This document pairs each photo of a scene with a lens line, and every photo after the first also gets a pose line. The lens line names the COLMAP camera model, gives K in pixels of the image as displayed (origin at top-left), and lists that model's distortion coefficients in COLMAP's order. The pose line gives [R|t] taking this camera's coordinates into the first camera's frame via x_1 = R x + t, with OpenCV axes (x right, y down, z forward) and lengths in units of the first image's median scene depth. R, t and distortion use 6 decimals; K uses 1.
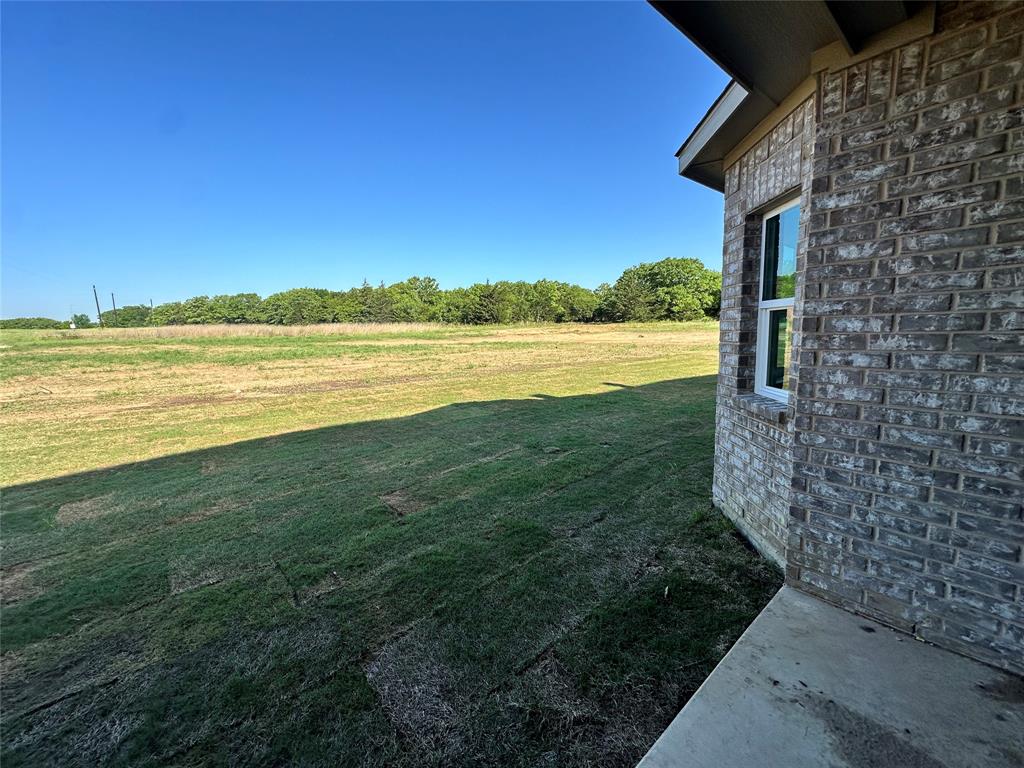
lens RADIAL K [[408.3, 0, 512.0], [0, 408.3, 384.0], [0, 0, 1]] dist [-0.001259, 0.000773]
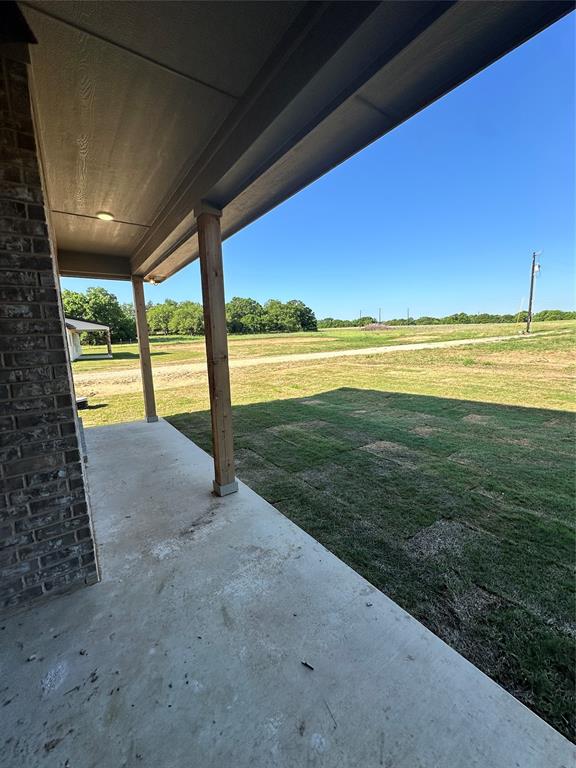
lens RADIAL K [[306.3, 0, 288.0], [0, 306.3, 384.0], [0, 0, 1]] dist [-0.001259, 0.000773]
pose [[-0.085912, 0.178016, -0.980270, 0.373018], [-0.098260, 0.977597, 0.186142, -0.037907], [0.991445, 0.112313, -0.066495, 0.130322]]
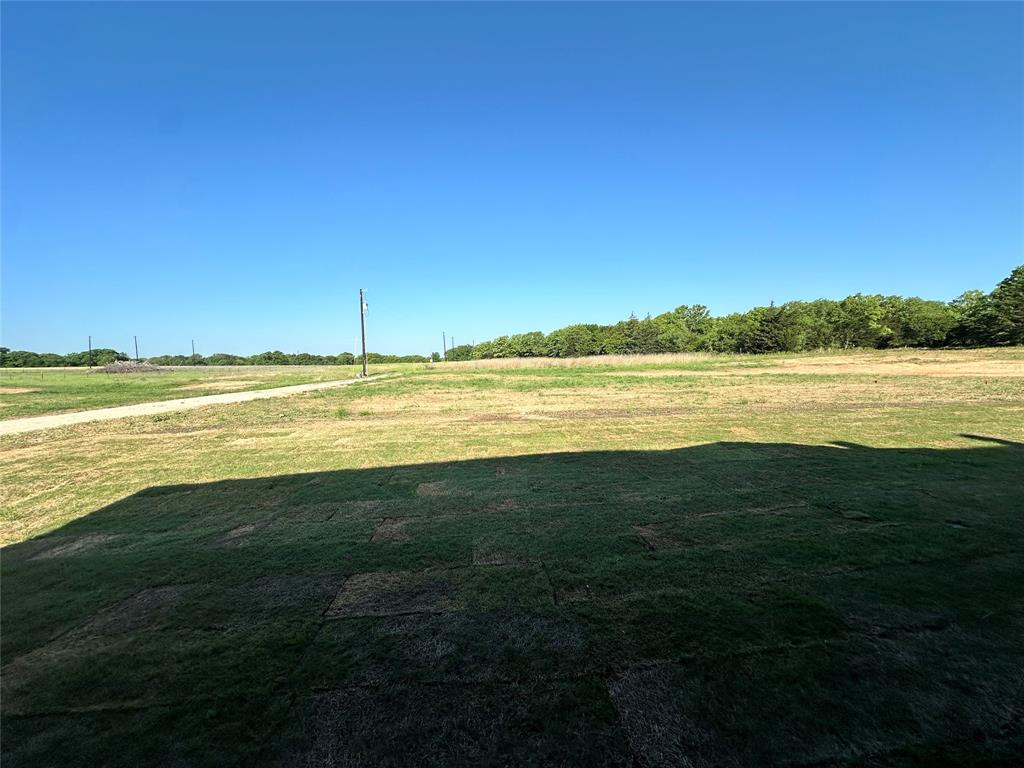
lens RADIAL K [[408.3, 0, 512.0], [0, 408.3, 384.0], [0, 0, 1]] dist [-0.001259, 0.000773]
pose [[0.812490, 0.022214, -0.582552, 0.014627], [-0.065806, 0.996382, -0.053785, -0.002656], [0.579249, 0.082035, 0.811012, -0.027092]]
